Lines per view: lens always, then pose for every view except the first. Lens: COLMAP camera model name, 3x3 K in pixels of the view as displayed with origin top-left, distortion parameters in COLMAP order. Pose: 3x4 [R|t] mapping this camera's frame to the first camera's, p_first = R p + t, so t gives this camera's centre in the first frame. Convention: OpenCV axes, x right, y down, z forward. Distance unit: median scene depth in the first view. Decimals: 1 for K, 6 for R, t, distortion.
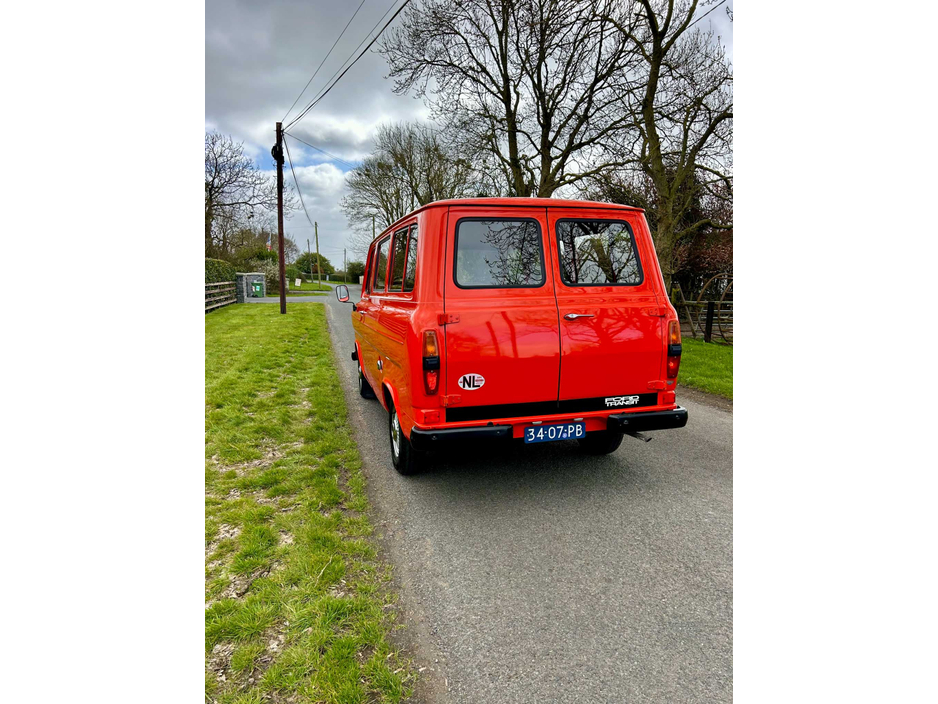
lens RADIAL K [[538.1, 0, 469.0], [0, 538.1, 352.0], [0, 0, 1]] dist [0.043722, -0.052508]
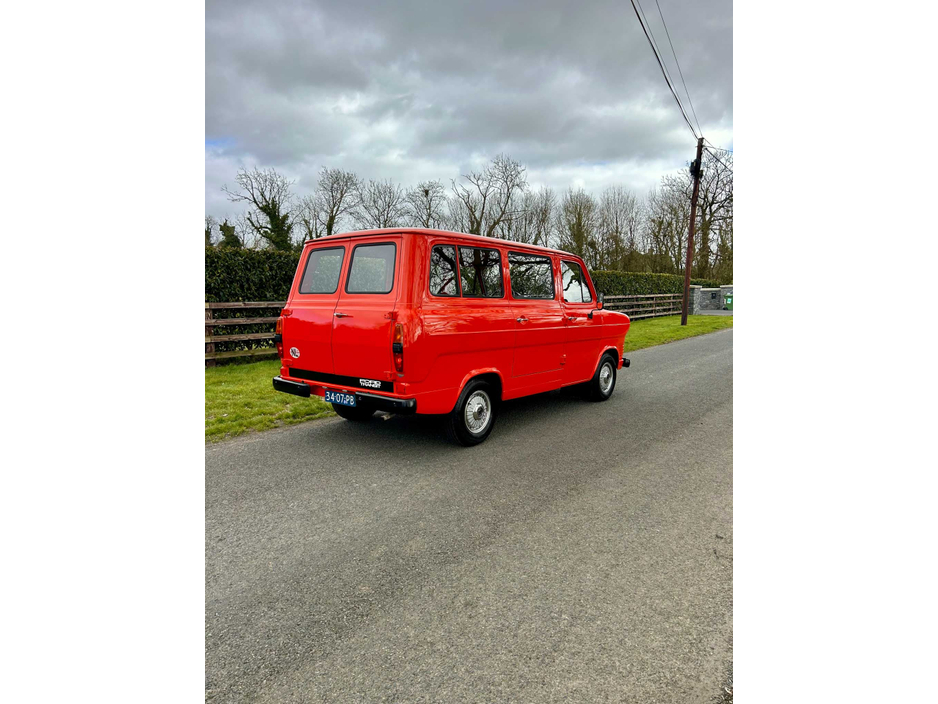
lens RADIAL K [[538.1, 0, 469.0], [0, 538.1, 352.0], [0, 0, 1]] dist [0.043722, -0.052508]
pose [[0.579348, 0.091330, -0.809948, 0.449326], [-0.110372, 0.993340, 0.033062, -0.015844], [0.807573, 0.070242, 0.585570, 0.136555]]
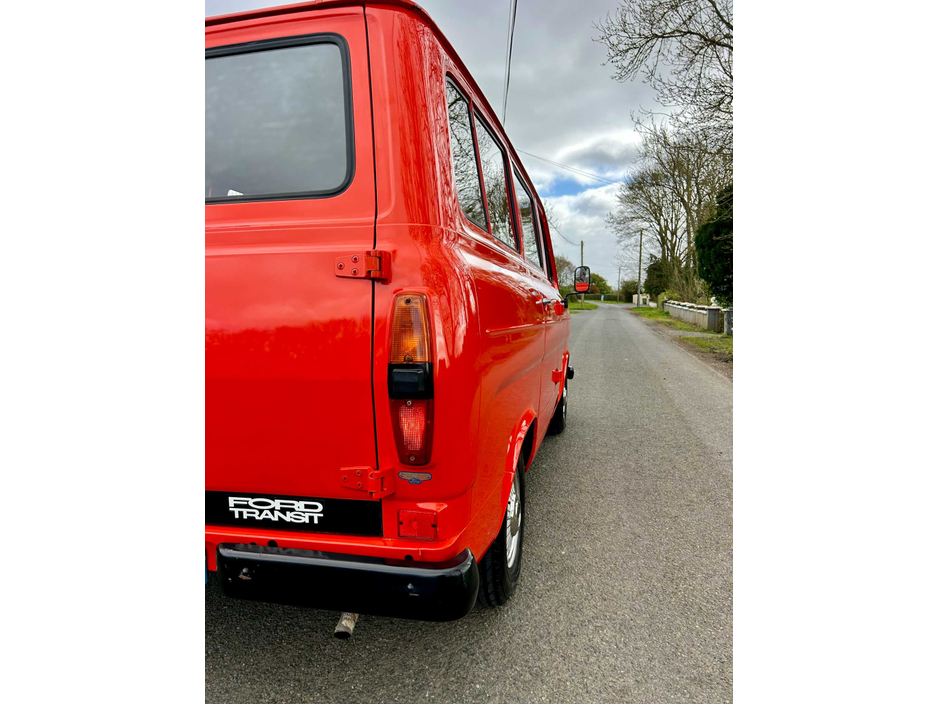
lens RADIAL K [[538.1, 0, 469.0], [0, 538.1, 352.0], [0, 0, 1]] dist [0.043722, -0.052508]
pose [[0.869185, 0.035886, -0.493183, 0.179195], [-0.054737, 0.998216, -0.023833, -0.004580], [0.491448, 0.047711, 0.869599, 0.230573]]
